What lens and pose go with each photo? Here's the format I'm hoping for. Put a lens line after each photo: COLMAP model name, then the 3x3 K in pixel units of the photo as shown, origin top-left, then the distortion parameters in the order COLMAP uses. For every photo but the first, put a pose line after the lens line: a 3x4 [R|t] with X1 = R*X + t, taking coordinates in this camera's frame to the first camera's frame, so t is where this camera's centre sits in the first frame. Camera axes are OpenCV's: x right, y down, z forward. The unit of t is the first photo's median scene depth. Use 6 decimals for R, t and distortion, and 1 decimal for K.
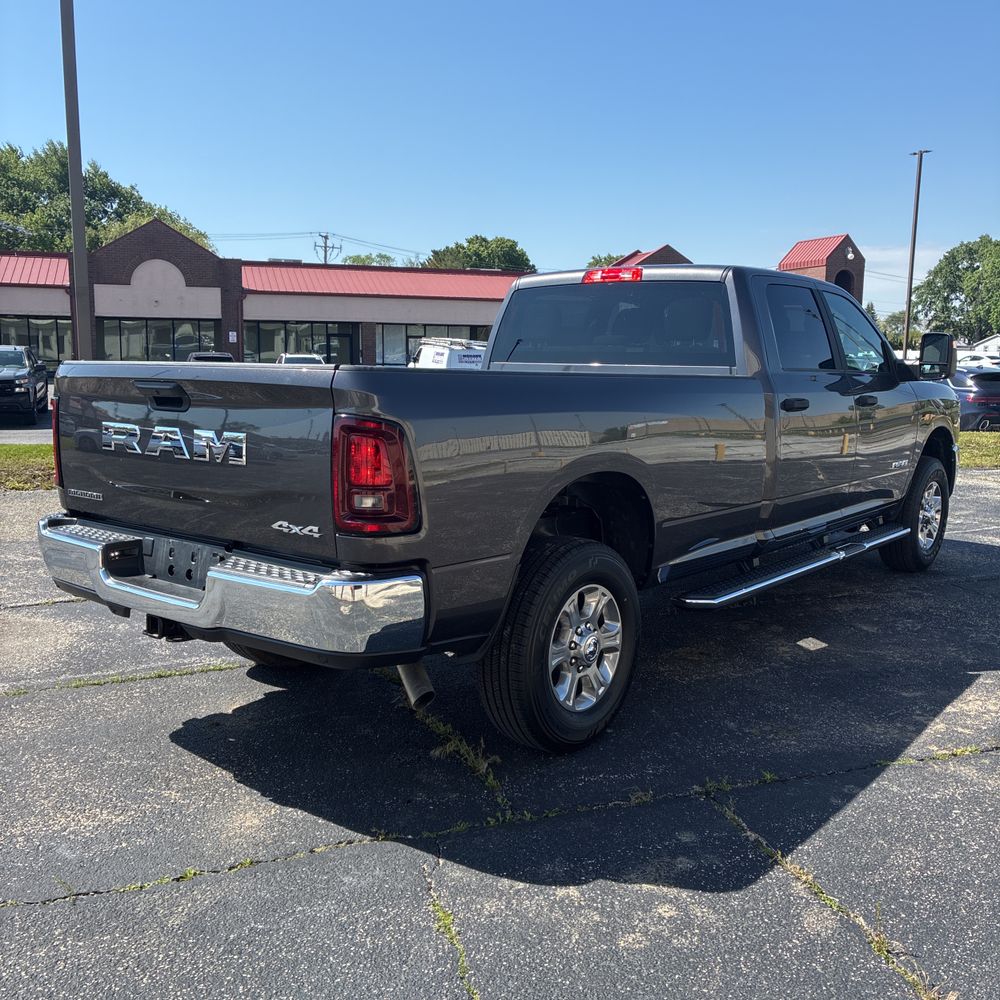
lens RADIAL K [[1014.9, 0, 506.4], [0, 1014.9, 501.2], [0, 0, 1]] dist [0.022542, 0.000000]
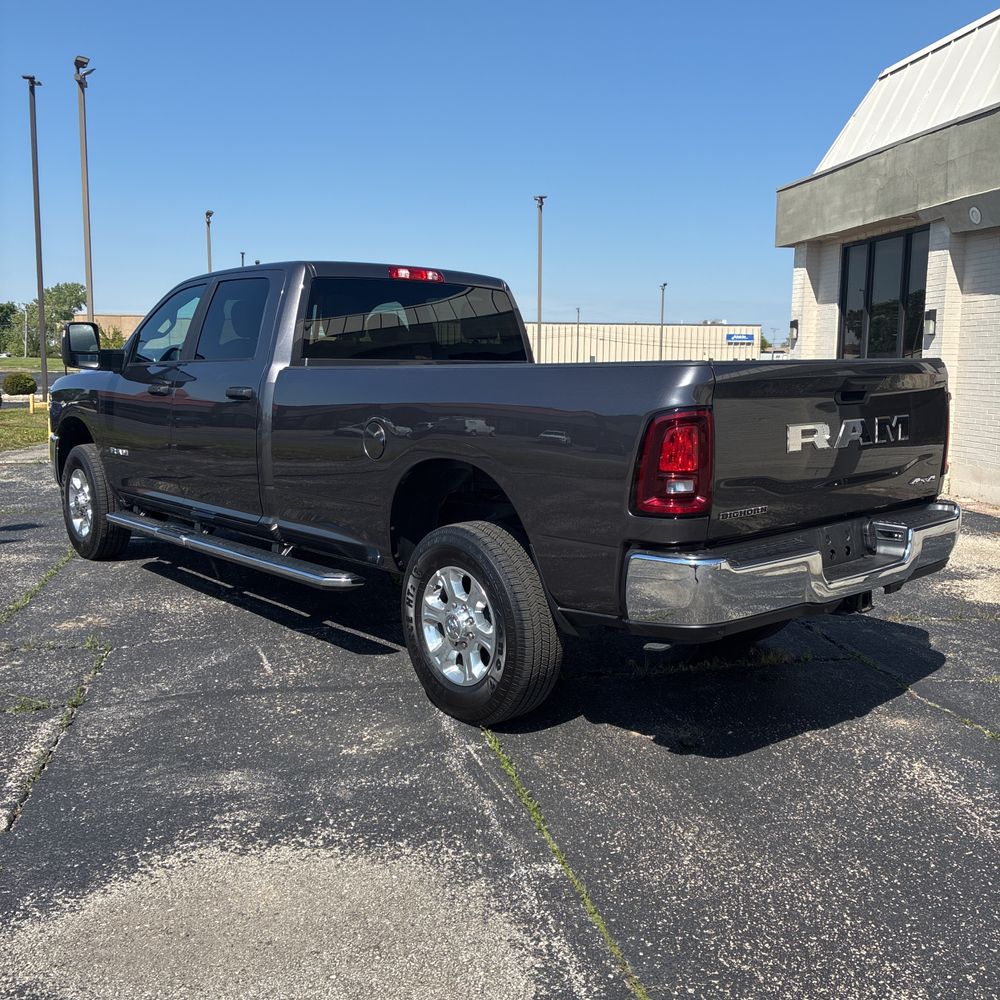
lens RADIAL K [[1014.9, 0, 516.2], [0, 1014.9, 503.2], [0, 0, 1]] dist [0.022542, 0.000000]
pose [[0.149438, -0.147549, 0.977700, -0.114700], [0.137891, 0.982251, 0.127159, -0.013537], [-0.979109, 0.115813, 0.167132, 0.092240]]
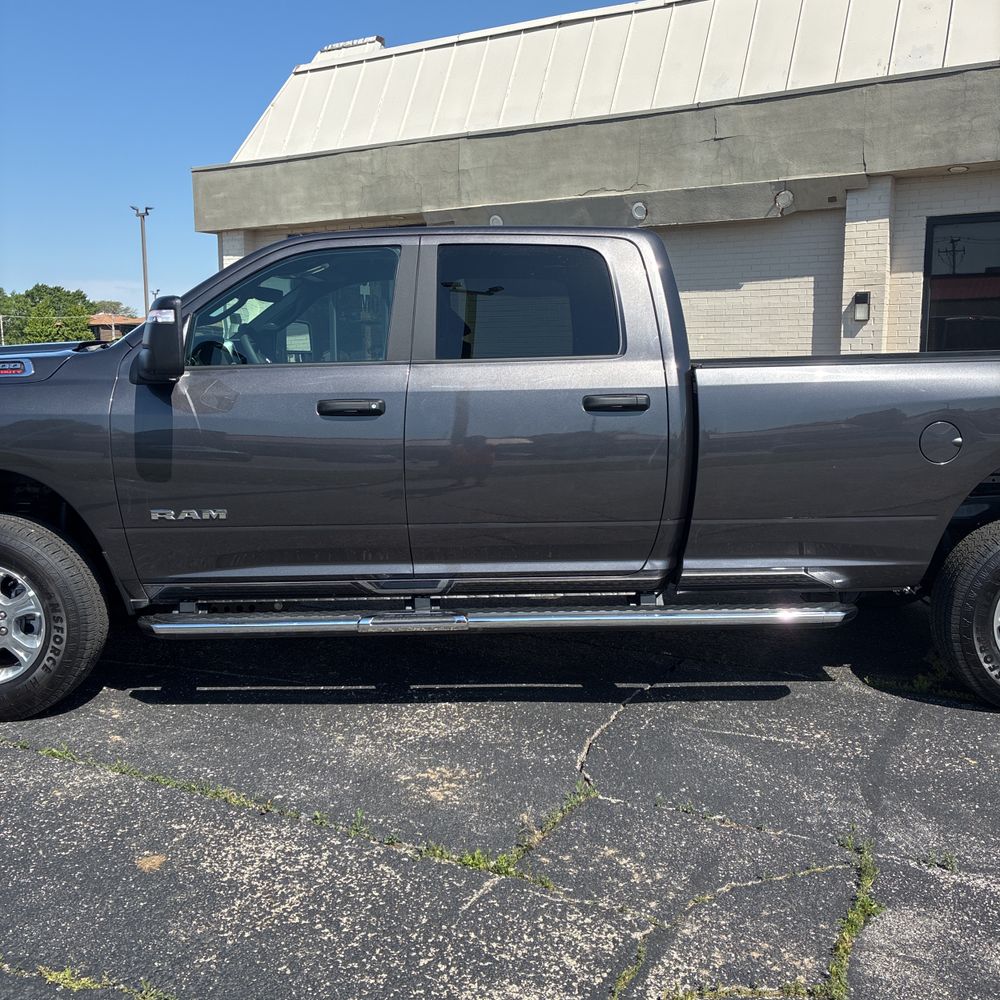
lens RADIAL K [[1014.9, 0, 509.4], [0, 1014.9, 495.0], [0, 0, 1]] dist [0.022542, 0.000000]
pose [[-0.659134, -0.111982, 0.743642, -0.061777], [0.105404, 0.965333, 0.238791, -0.029616], [-0.744603, 0.235778, -0.624480, 0.205414]]
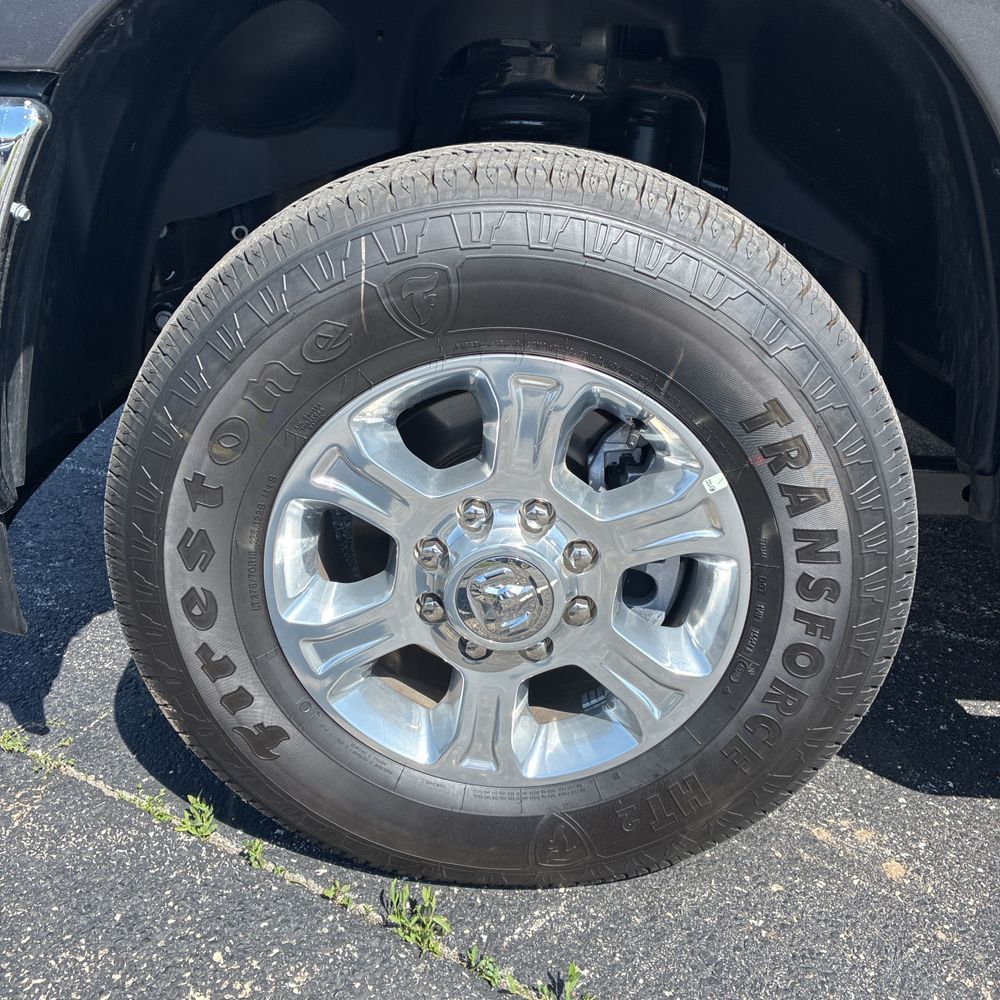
lens RADIAL K [[1014.9, 0, 509.0], [0, 1014.9, 494.1], [0, 0, 1]] dist [0.022542, 0.000000]
pose [[-0.625206, -0.327220, 0.708551, 0.017337], [0.089744, 0.871700, 0.481752, -0.015293], [-0.775283, 0.364783, -0.515626, 0.197752]]
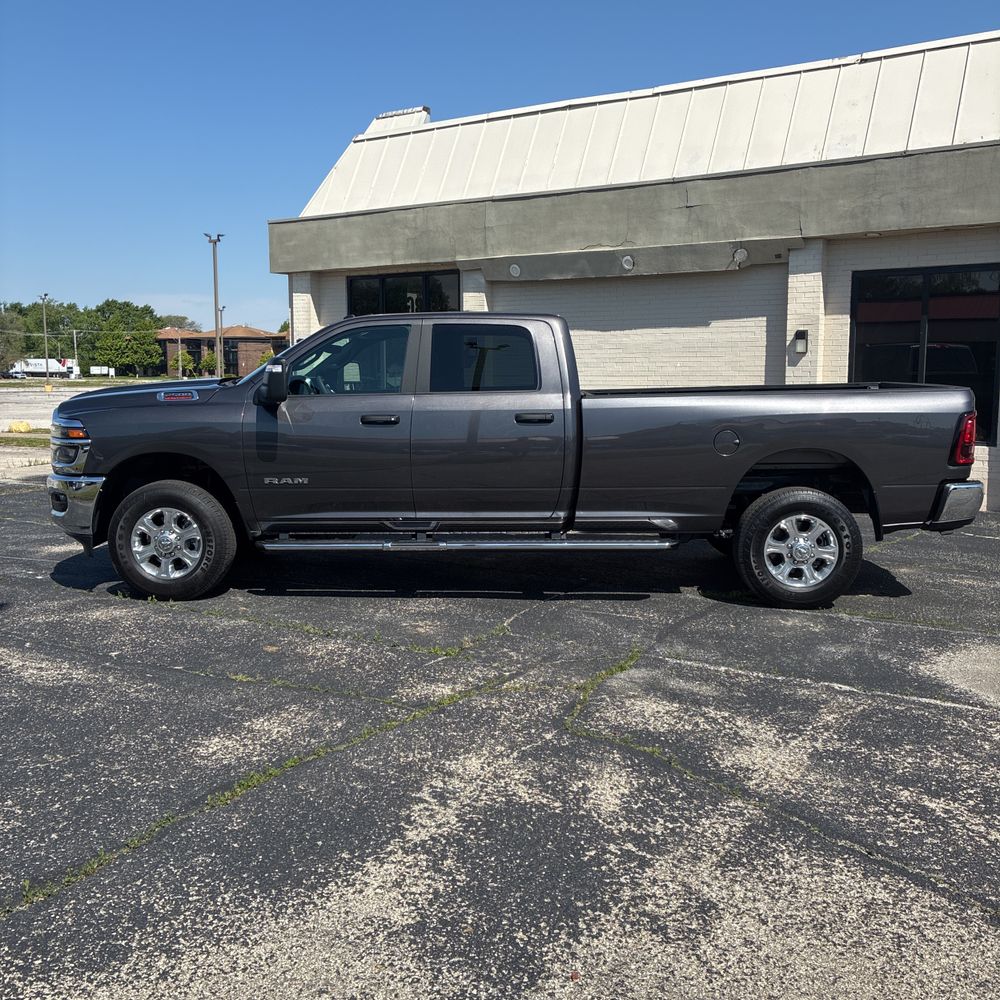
lens RADIAL K [[1014.9, 0, 517.1], [0, 1014.9, 497.0], [0, 0, 1]] dist [0.022542, 0.000000]
pose [[-0.622944, -0.110131, 0.774475, -0.117008], [0.105788, 0.969086, 0.222895, -0.037650], [-0.775080, 0.220781, -0.592036, 0.234843]]
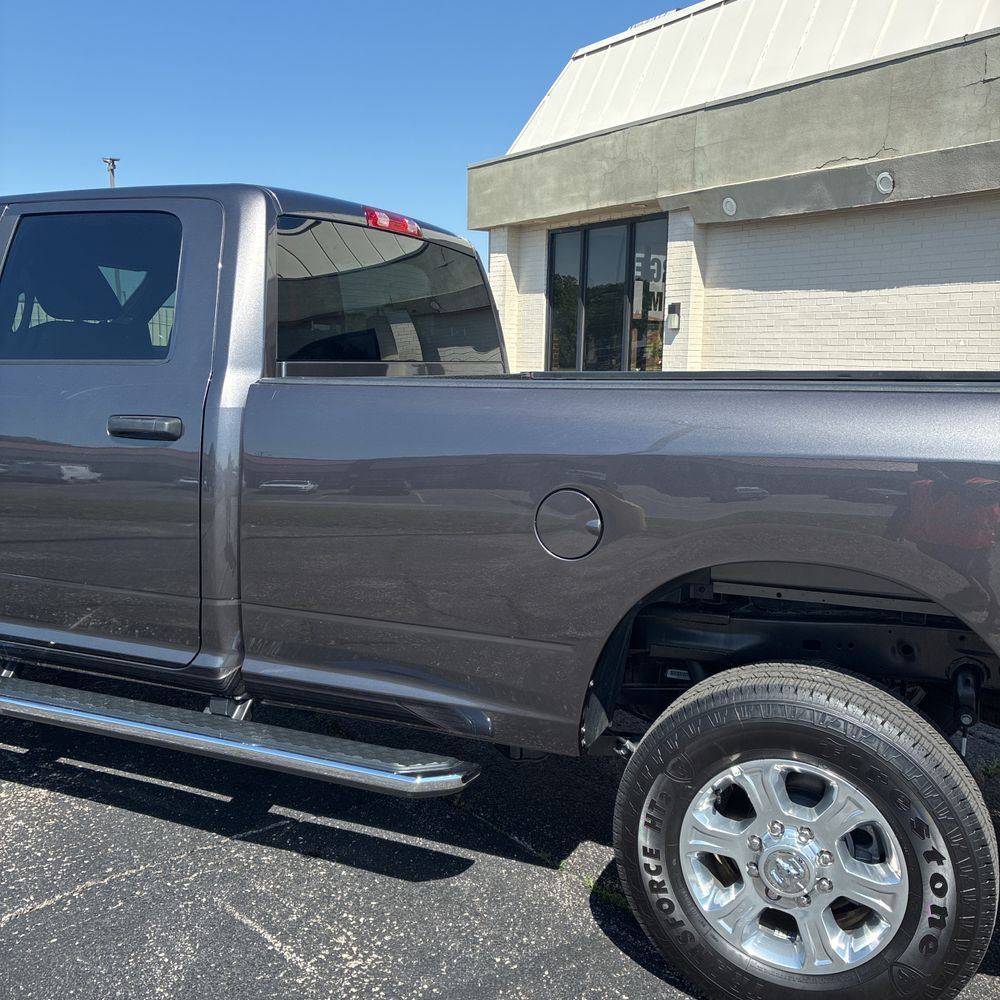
lens RADIAL K [[1014.9, 0, 504.9], [0, 1014.9, 502.8], [0, 0, 1]] dist [0.022542, 0.000000]
pose [[-0.270151, -0.157311, 0.949880, -0.068213], [0.119293, 0.973492, 0.195149, -0.020570], [-0.955399, 0.166034, -0.244224, 0.136920]]
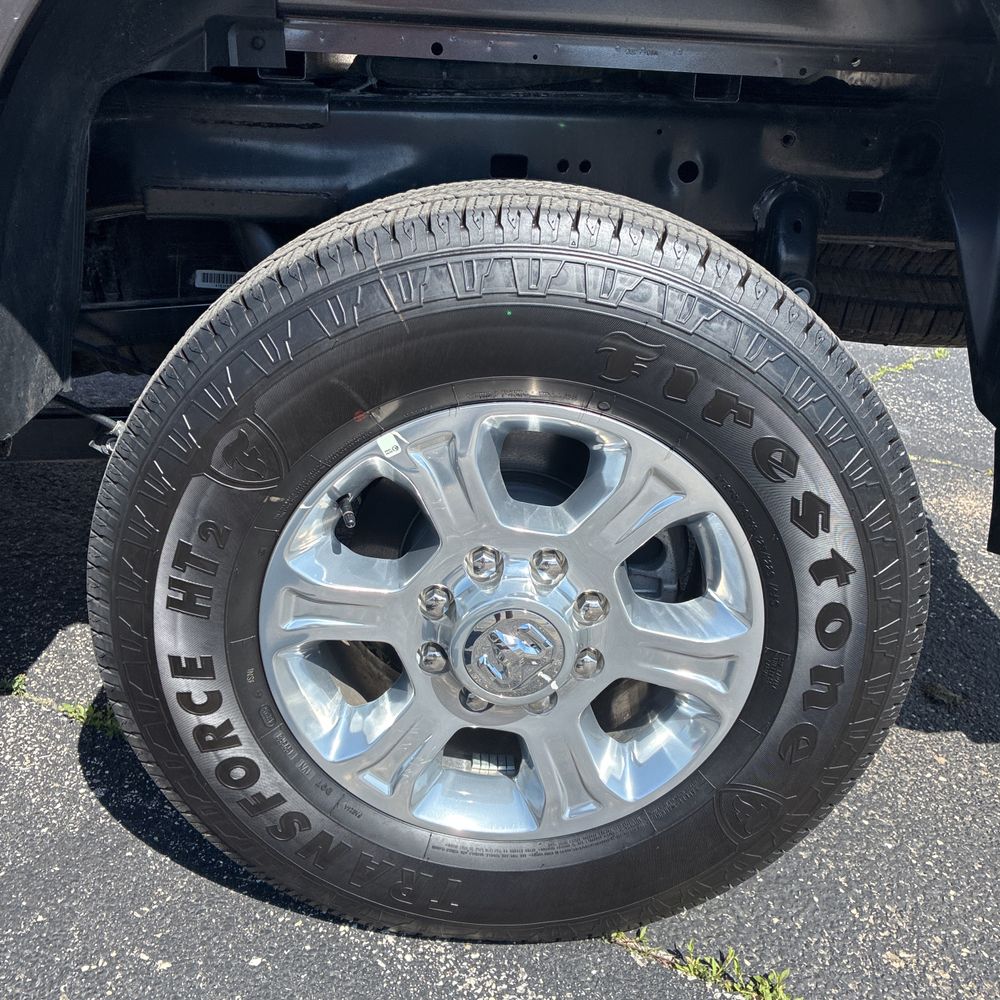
lens RADIAL K [[1014.9, 0, 515.3], [0, 1014.9, 489.9], [0, 0, 1]] dist [0.022542, 0.000000]
pose [[-0.664858, -0.335451, 0.667410, -0.040762], [0.037482, 0.877382, 0.478326, -0.005099], [-0.746029, 0.343035, -0.570761, 0.125737]]
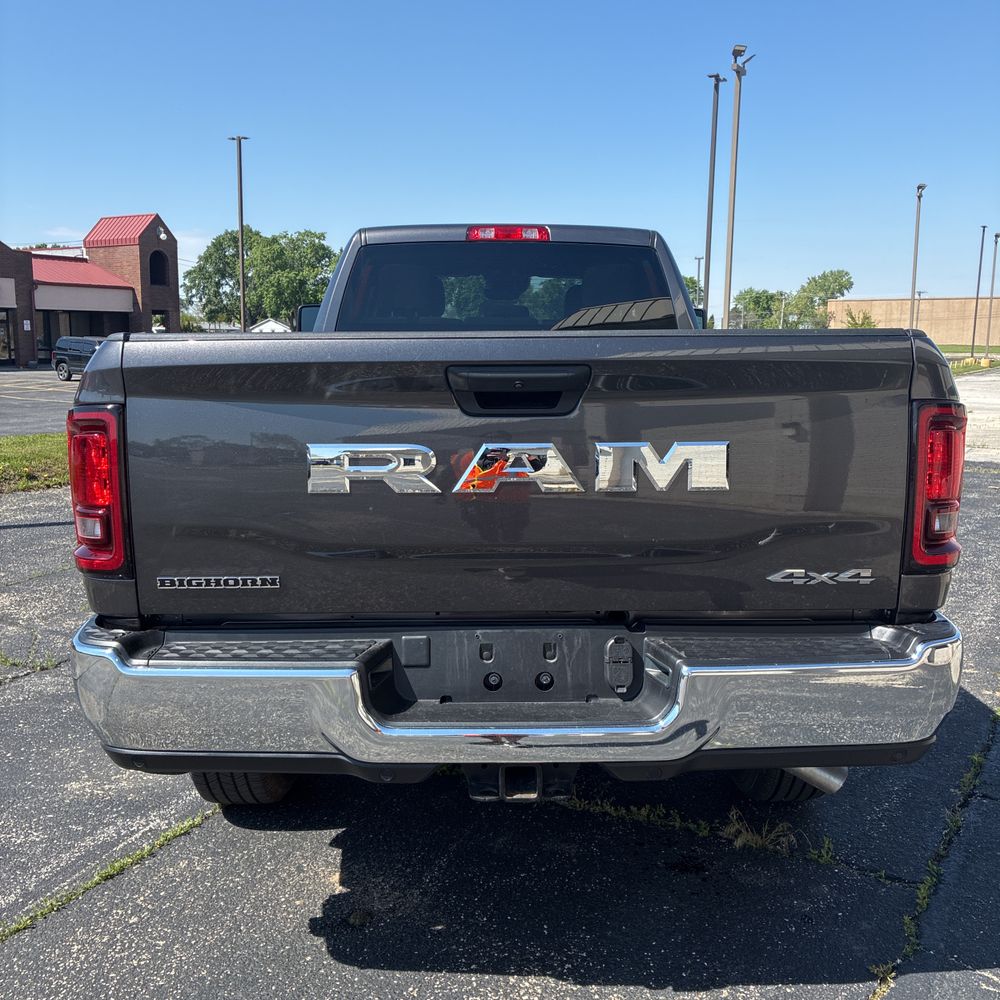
lens RADIAL K [[1014.9, 0, 517.8], [0, 1014.9, 495.6], [0, 0, 1]] dist [0.022542, 0.000000]
pose [[0.771784, -0.104328, 0.627268, -0.054904], [0.097614, 0.994195, 0.045253, -0.005380], [-0.628348, 0.026305, 0.777487, 0.042261]]
